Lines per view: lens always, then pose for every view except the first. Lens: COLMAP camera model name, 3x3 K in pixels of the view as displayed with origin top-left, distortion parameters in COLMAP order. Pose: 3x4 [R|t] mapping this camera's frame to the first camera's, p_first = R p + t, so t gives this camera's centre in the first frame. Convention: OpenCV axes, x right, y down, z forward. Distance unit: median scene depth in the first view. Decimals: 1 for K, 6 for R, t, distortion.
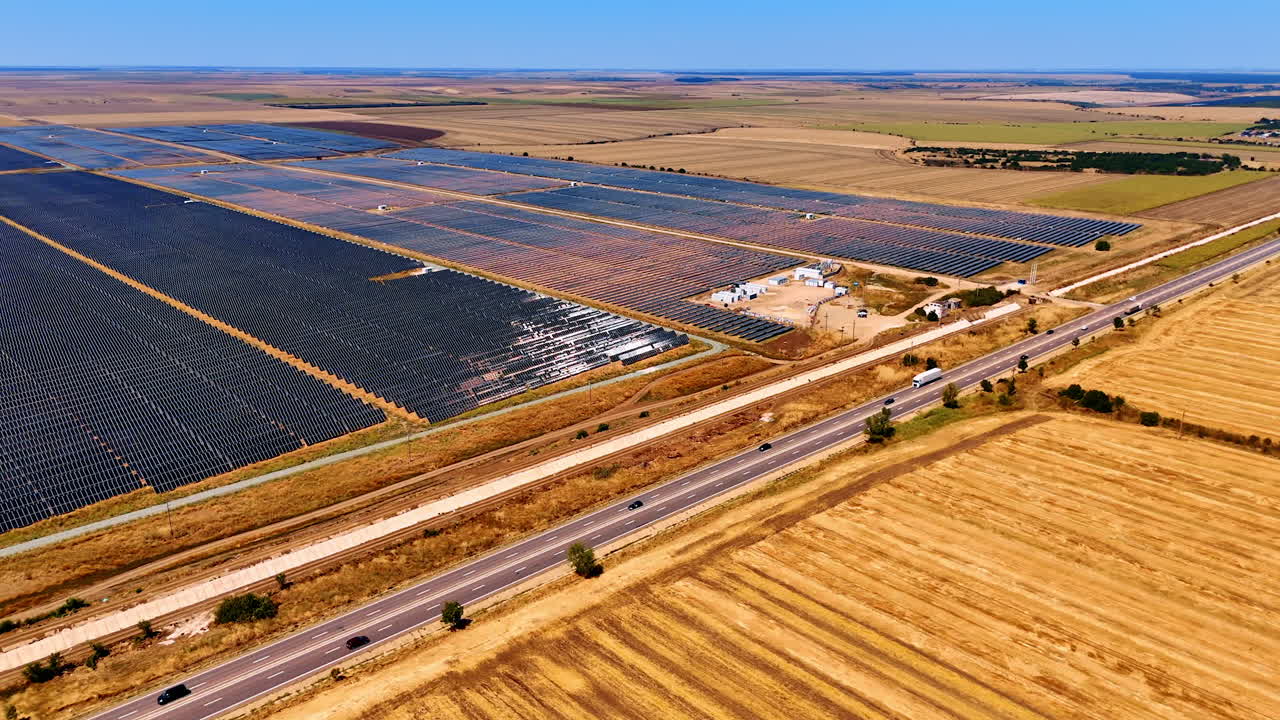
lens RADIAL K [[940.3, 0, 641.7], [0, 940.3, 365.1], [0, 0, 1]] dist [0.076127, -0.079738]
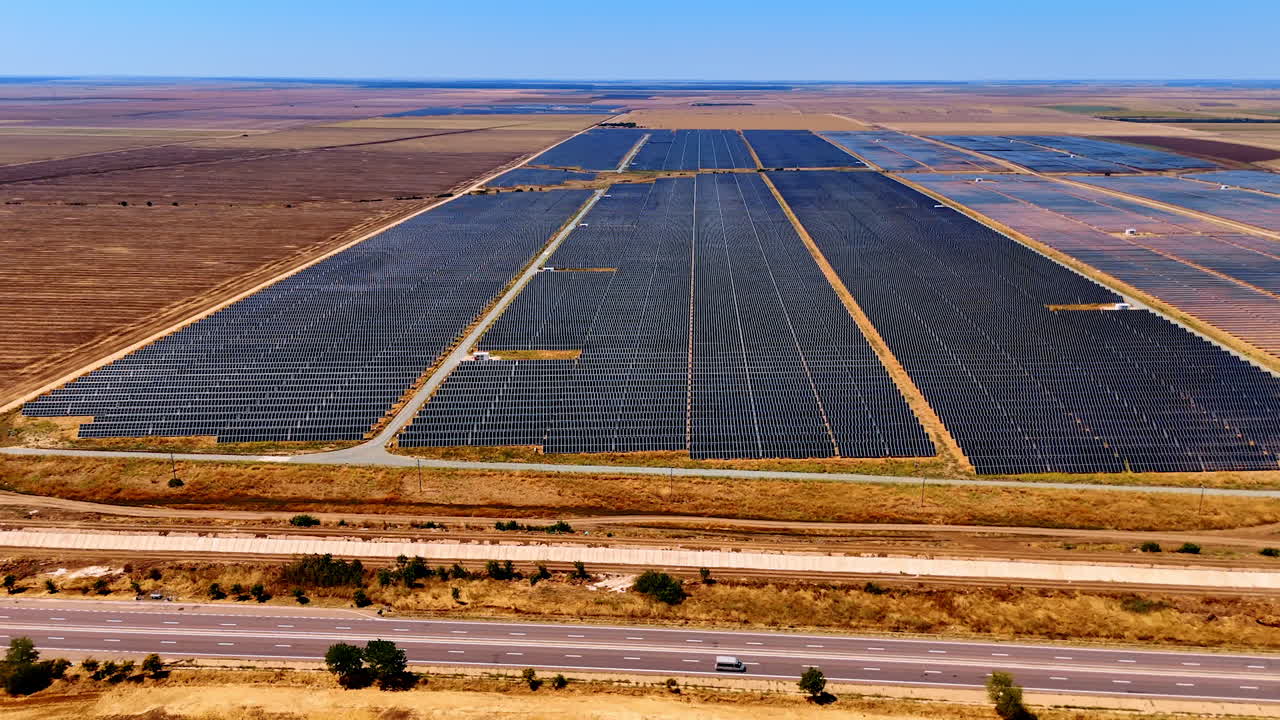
lens RADIAL K [[940.3, 0, 641.7], [0, 940.3, 365.1], [0, 0, 1]] dist [0.076127, -0.079738]
pose [[0.684560, 0.213903, -0.696867, 0.167697], [-0.222588, 0.971658, 0.079593, -0.039820], [0.694142, 0.100628, 0.712770, 0.164096]]
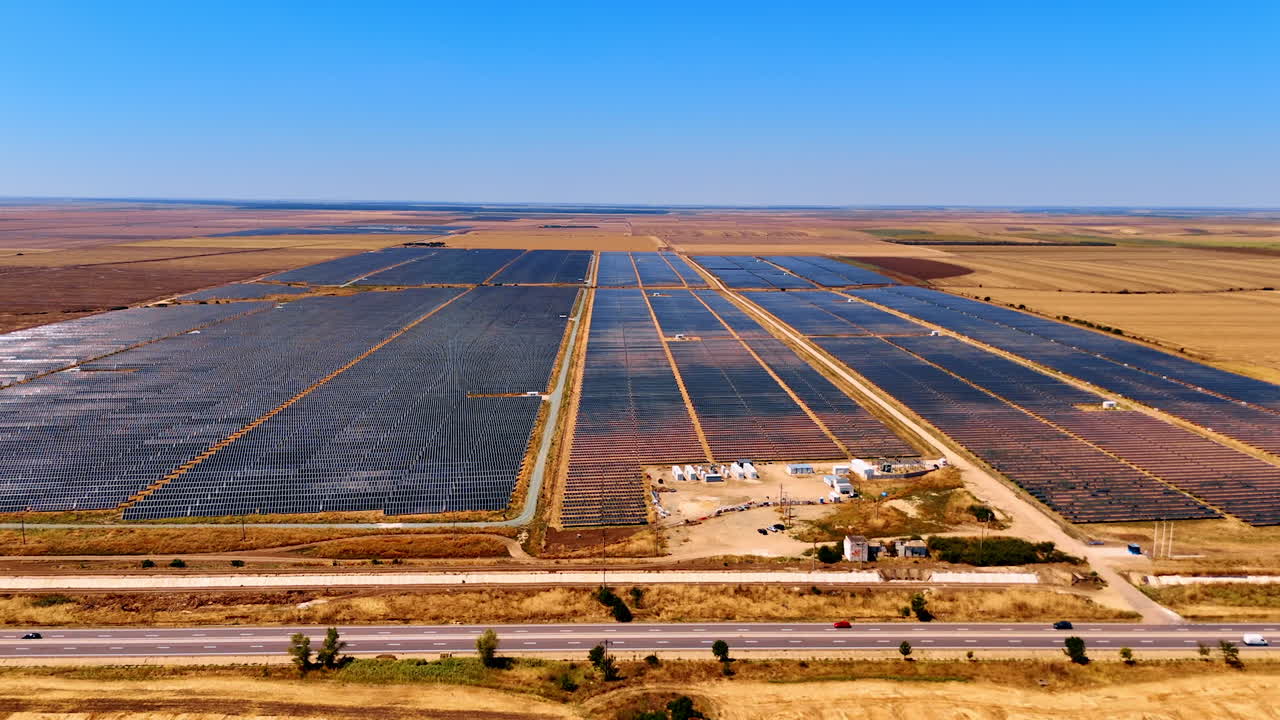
lens RADIAL K [[940.3, 0, 641.7], [0, 940.3, 365.1], [0, 0, 1]] dist [0.076127, -0.079738]
pose [[0.750950, 0.119038, -0.649542, 0.978334], [-0.206875, 0.976513, -0.060211, -0.179969], [0.627118, 0.179589, 0.757938, 0.566609]]
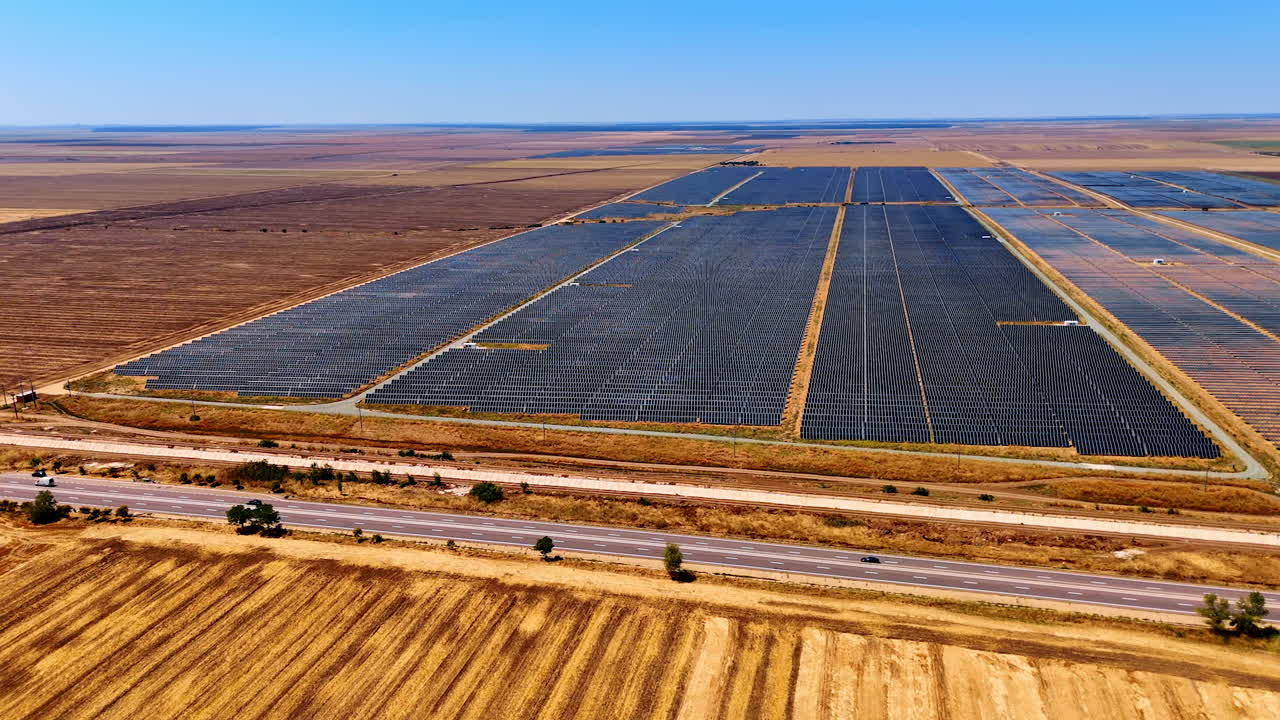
lens RADIAL K [[940.3, 0, 641.7], [0, 940.3, 365.1], [0, 0, 1]] dist [0.076127, -0.079738]
pose [[0.555399, 0.204187, -0.806126, 0.562007], [-0.241760, 0.967163, 0.078410, -0.062922], [0.795665, 0.151341, 0.586526, 0.243209]]
